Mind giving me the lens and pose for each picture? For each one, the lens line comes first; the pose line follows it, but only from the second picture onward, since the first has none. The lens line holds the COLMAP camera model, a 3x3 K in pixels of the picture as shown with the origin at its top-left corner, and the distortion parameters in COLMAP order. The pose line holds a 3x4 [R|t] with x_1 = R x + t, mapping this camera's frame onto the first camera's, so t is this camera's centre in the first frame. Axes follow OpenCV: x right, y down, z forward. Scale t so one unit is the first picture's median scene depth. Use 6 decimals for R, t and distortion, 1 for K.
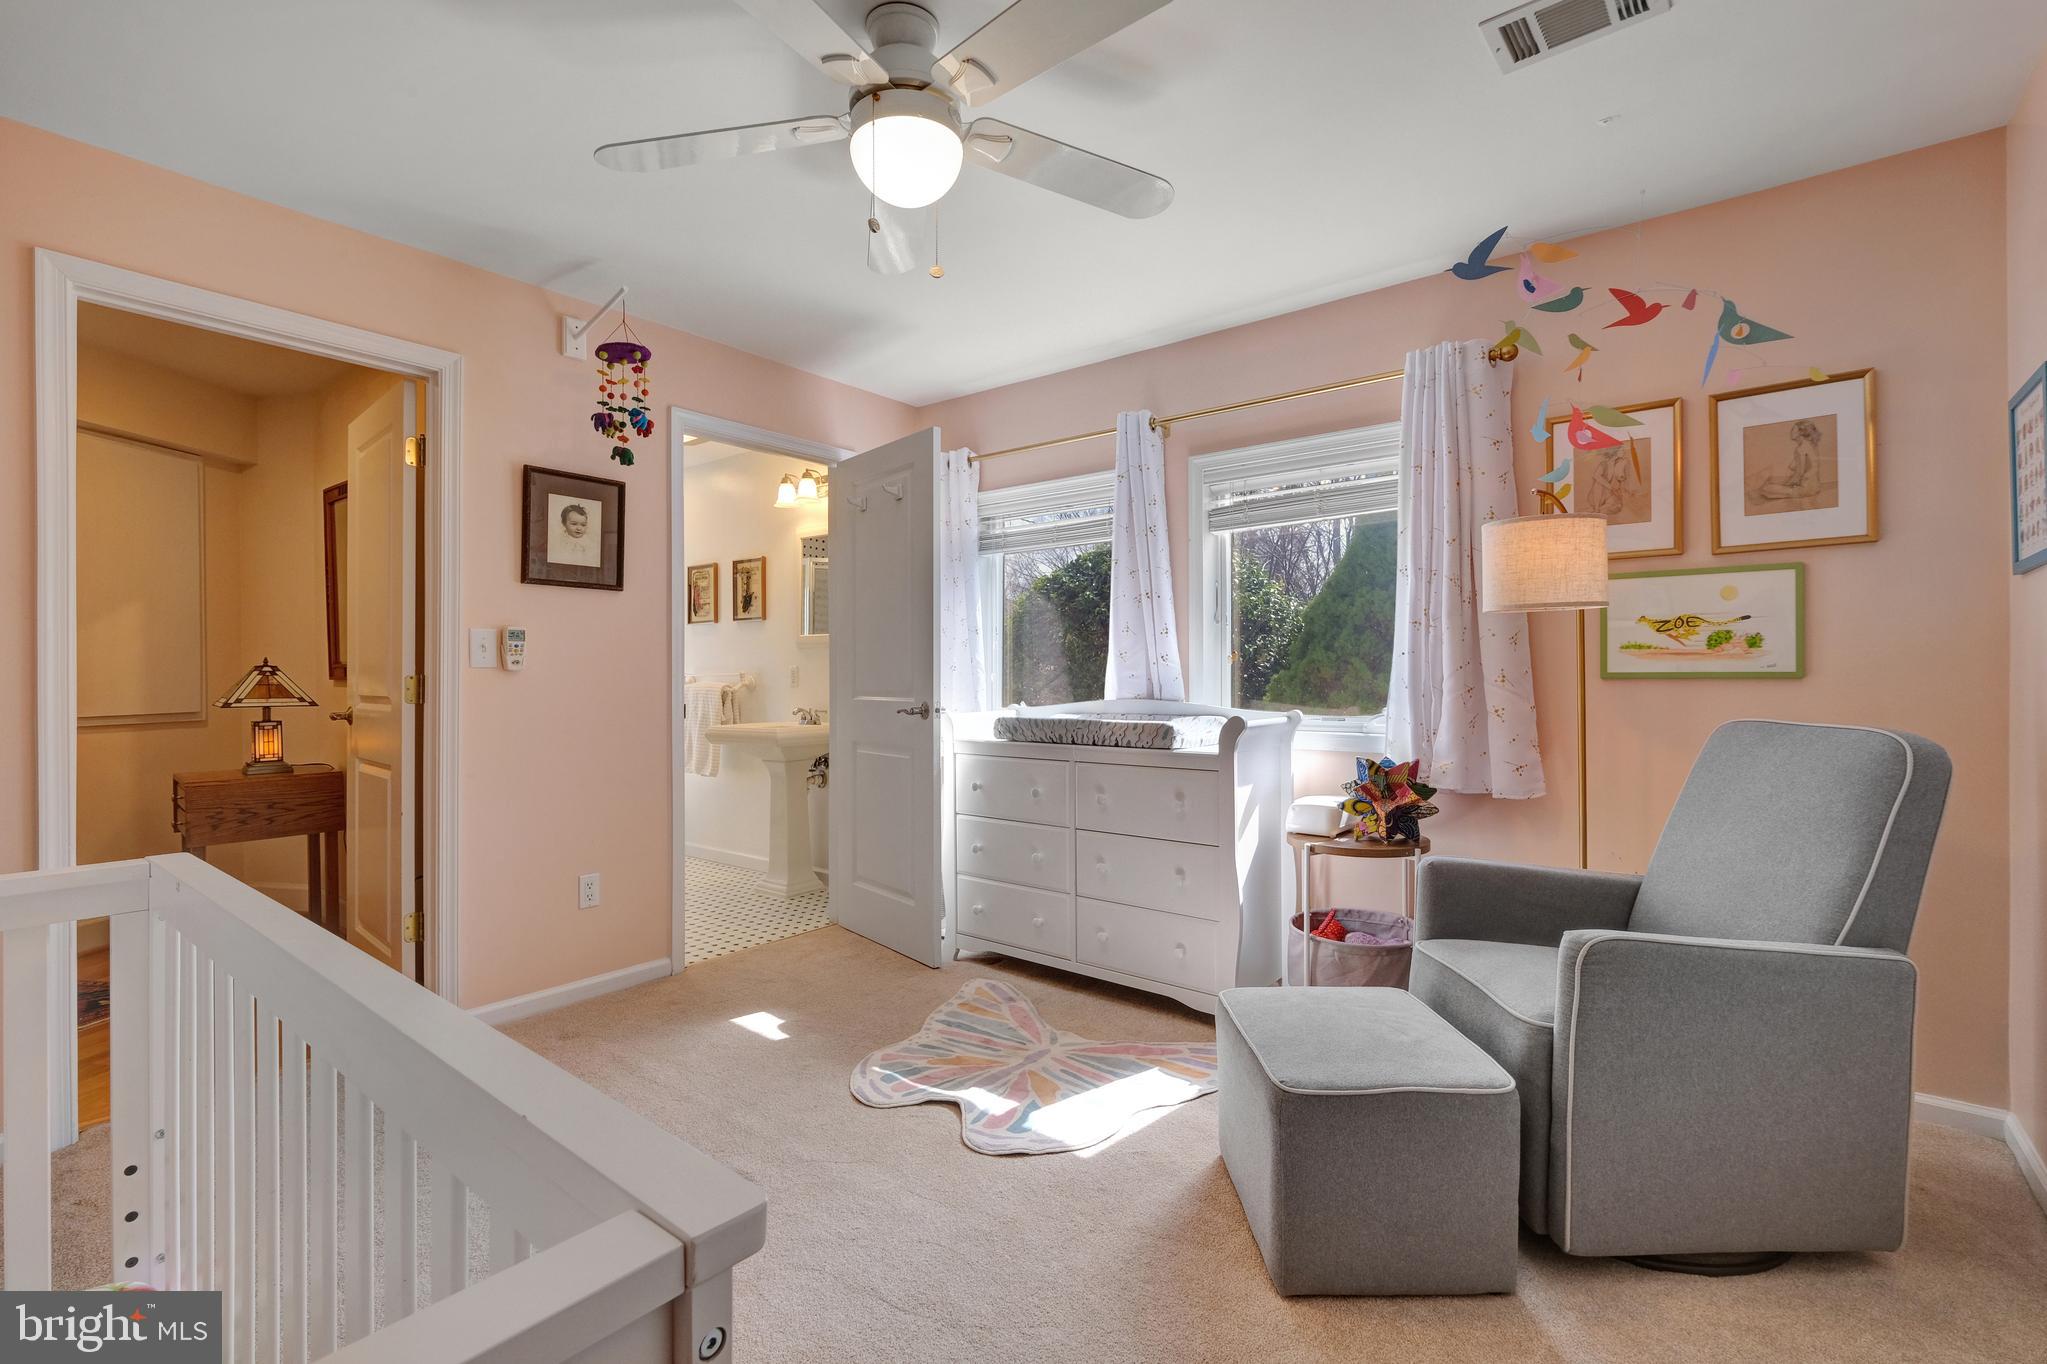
lens RADIAL K [[907.3, 0, 1037.1], [0, 907.3, 676.4], [0, 0, 1]] dist [0.003365, 0.000119]
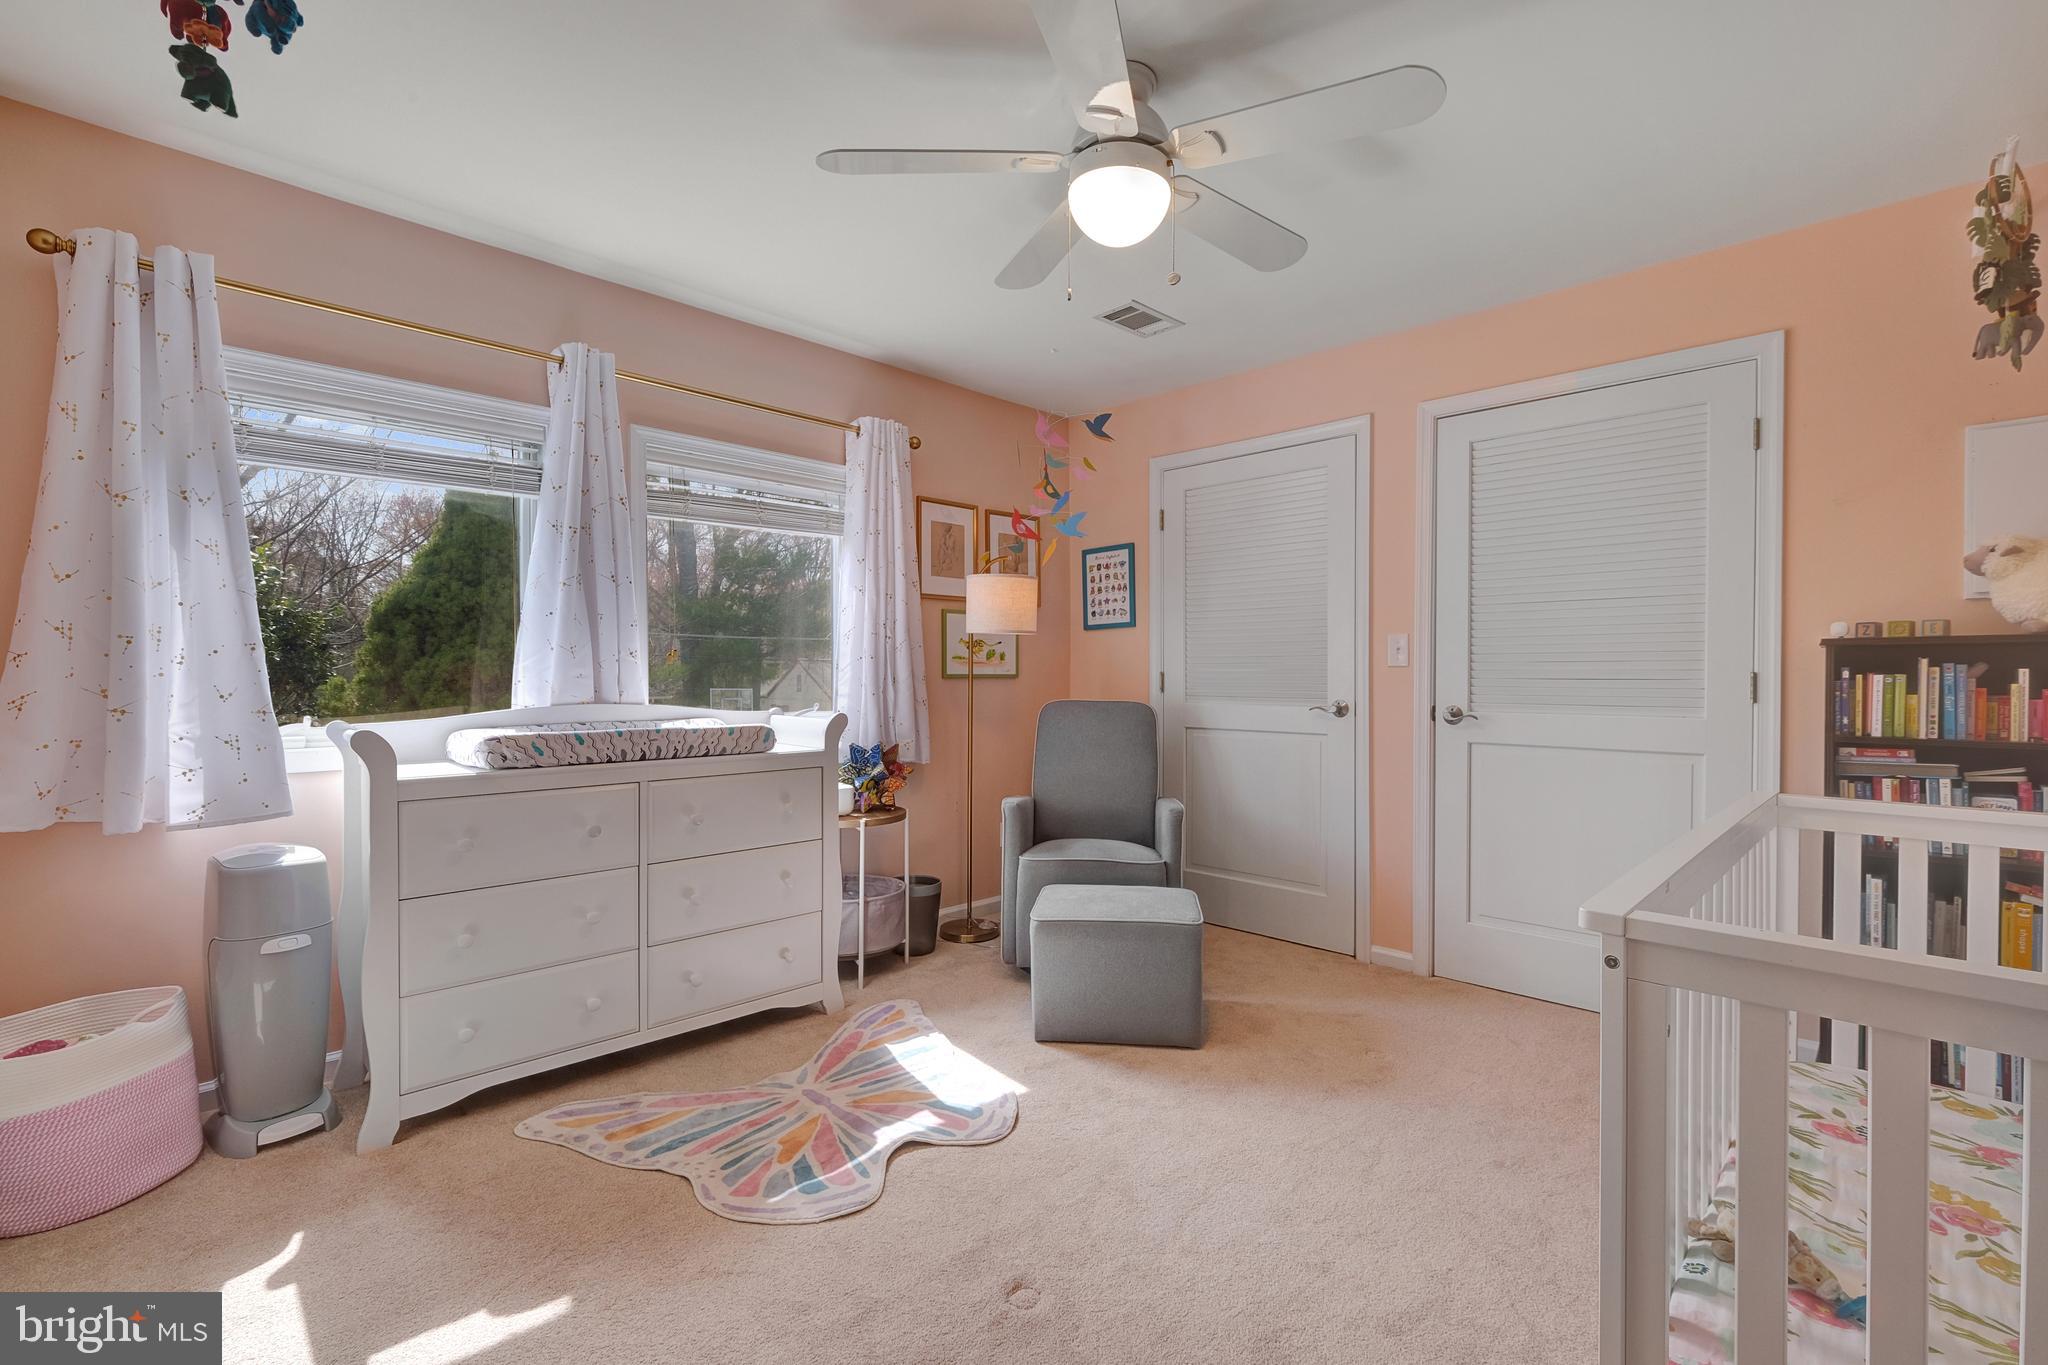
lens RADIAL K [[907.8, 0, 1039.3], [0, 907.8, 685.5], [0, 0, 1]] dist [0.003365, 0.000119]
pose [[0.110009, -0.008728, 0.993892, -0.843486], [-0.000106, 0.999961, 0.008793, 0.001764], [-0.993931, -0.001072, 0.110003, 0.661390]]
